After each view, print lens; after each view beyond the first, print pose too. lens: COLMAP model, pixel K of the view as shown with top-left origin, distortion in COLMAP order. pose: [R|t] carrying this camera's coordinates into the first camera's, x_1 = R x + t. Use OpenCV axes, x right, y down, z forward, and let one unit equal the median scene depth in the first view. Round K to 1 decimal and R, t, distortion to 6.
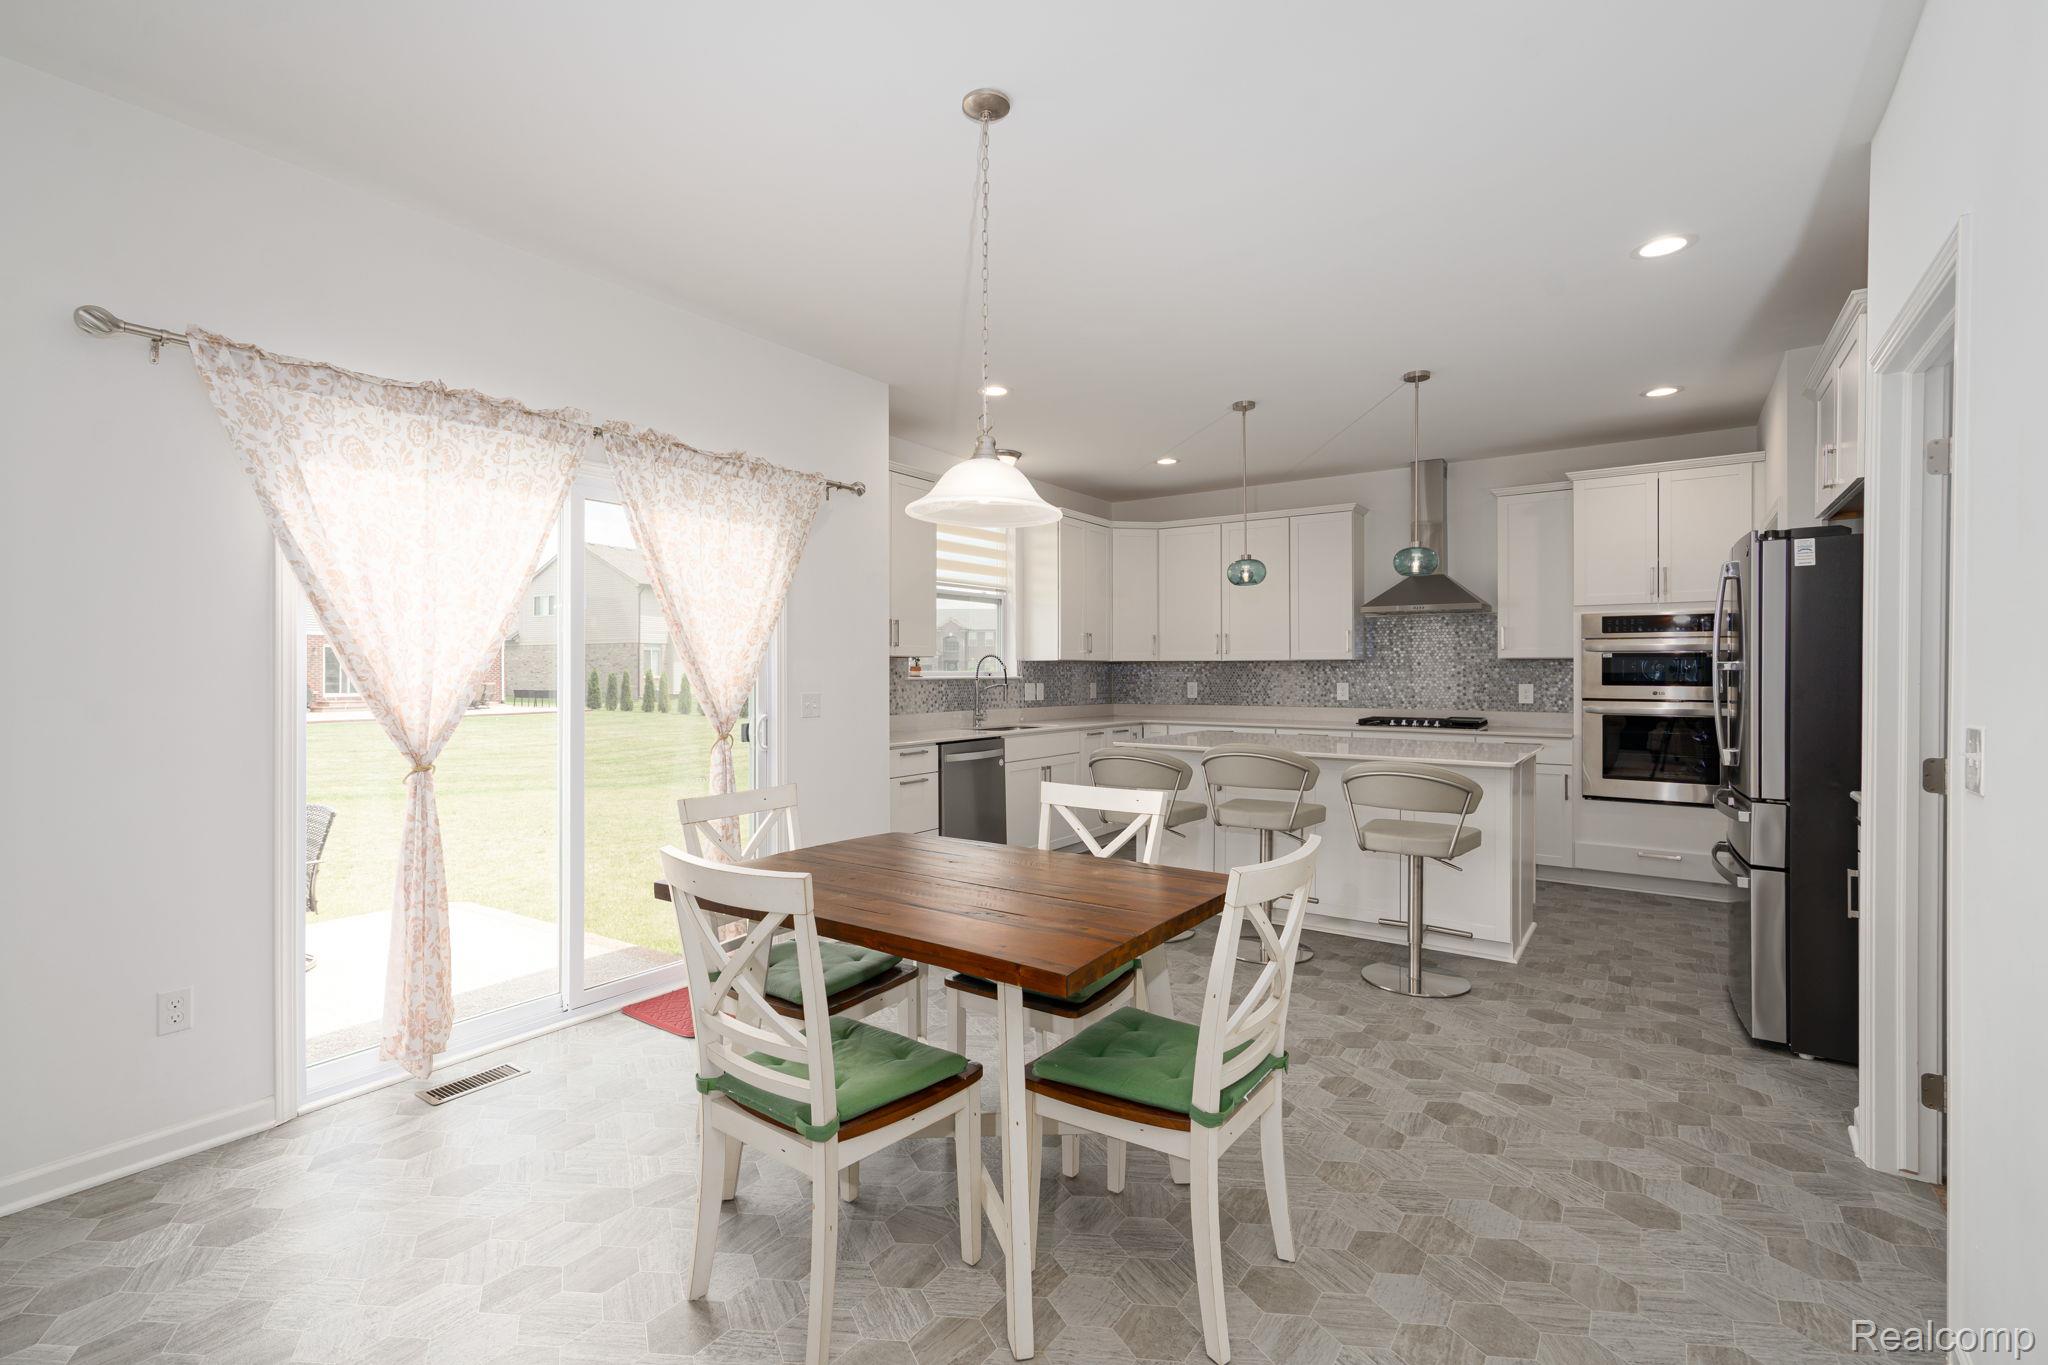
lens RADIAL K [[932.6, 0, 1051.4], [0, 932.6, 678.8], [0, 0, 1]] dist [-0.000427, 0.000135]
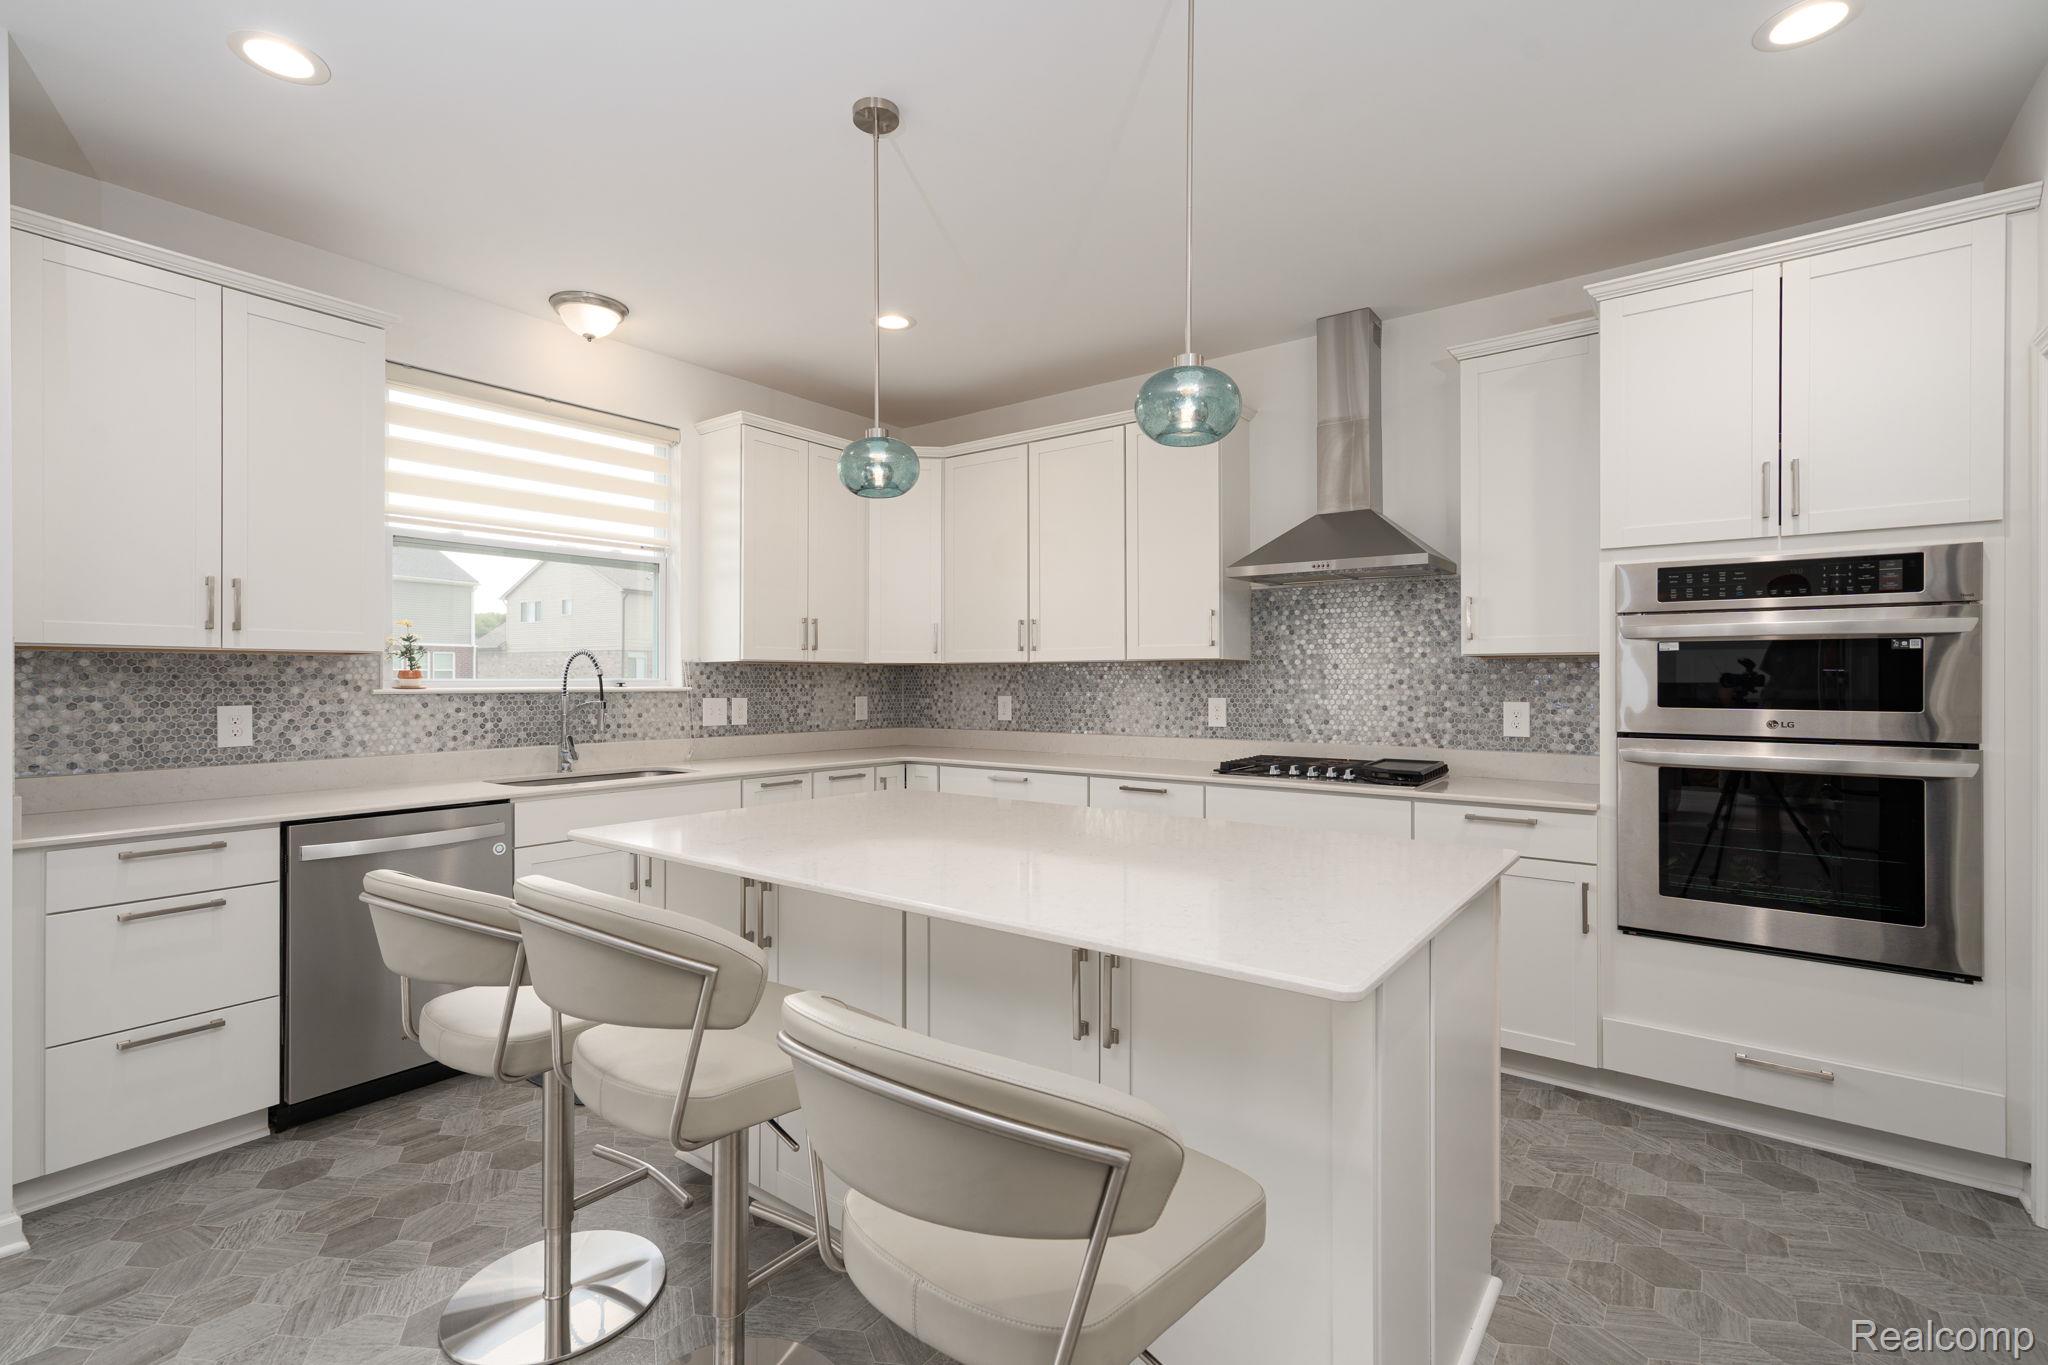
lens RADIAL K [[937.7, 0, 1023.2], [0, 937.7, 679.6], [0, 0, 1]] dist [-0.002730, 0.000519]
pose [[0.998331, 0.000371, -0.057756, 0.243982], [-0.000812, 0.999971, -0.007611, -0.003492], [0.057752, 0.007646, 0.998302, 0.417136]]
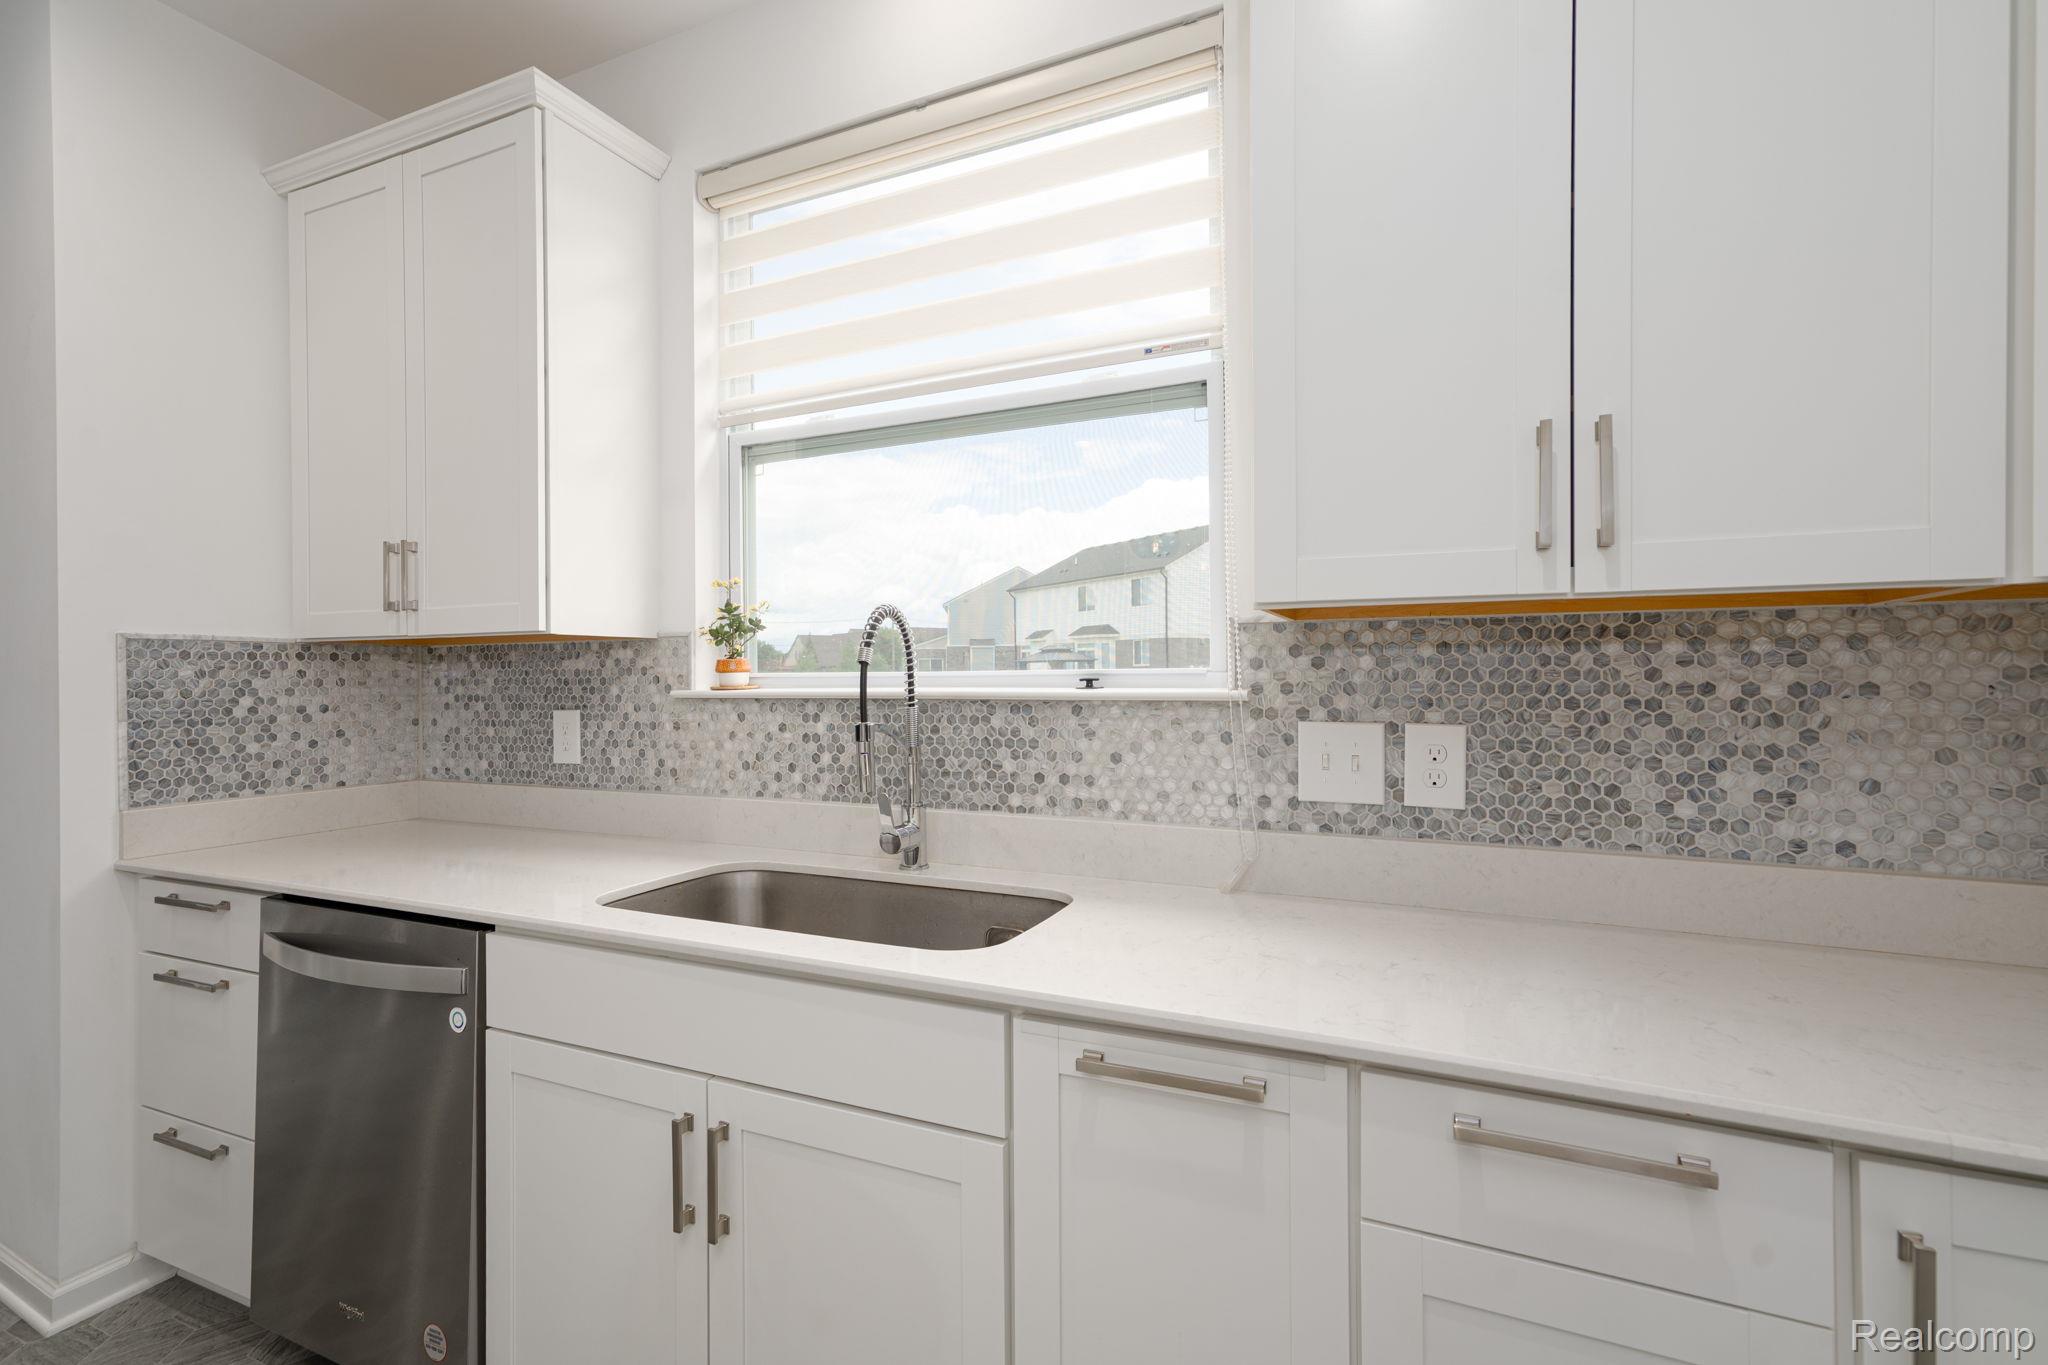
lens RADIAL K [[937.7, 0, 1023.2], [0, 937.7, 679.6], [0, 0, 1]] dist [-0.002730, 0.000519]
pose [[0.134269, 0.004870, -0.990933, 0.202259], [-0.000201, 0.999988, 0.004888, -0.007096], [0.990945, -0.000457, 0.134269, 0.986630]]
